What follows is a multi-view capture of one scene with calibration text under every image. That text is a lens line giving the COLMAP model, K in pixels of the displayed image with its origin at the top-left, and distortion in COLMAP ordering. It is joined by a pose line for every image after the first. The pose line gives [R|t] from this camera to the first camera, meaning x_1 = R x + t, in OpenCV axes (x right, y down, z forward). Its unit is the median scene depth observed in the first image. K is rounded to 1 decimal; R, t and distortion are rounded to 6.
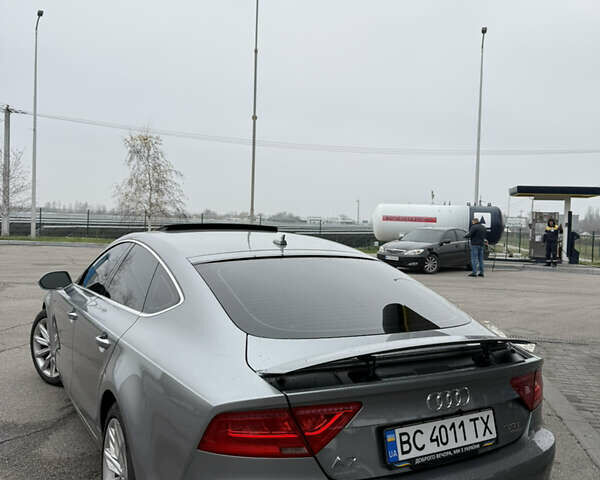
lens RADIAL K [[556.7, 0, 301.1], [0, 556.7, 238.6], [0, 0, 1]] dist [0.126248, -0.239013]
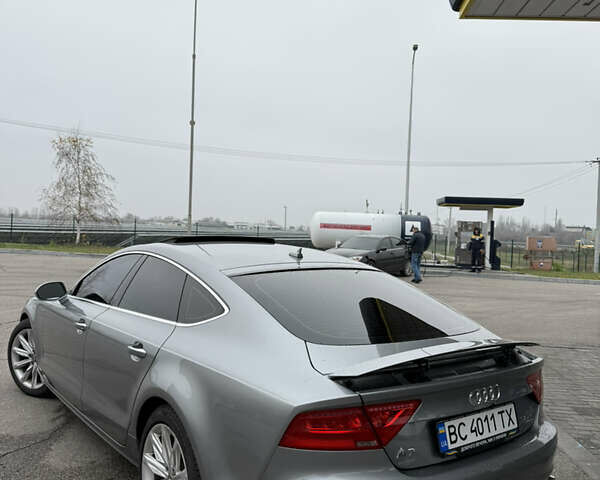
lens RADIAL K [[555.6, 0, 300.0], [0, 555.6, 240.7], [0, 0, 1]] dist [0.130463, -0.232167]
pose [[0.991809, 0.005727, 0.127604, -0.103692], [-0.004910, 0.999965, -0.006722, -0.009025], [-0.127638, 0.006040, 0.991802, -0.040415]]
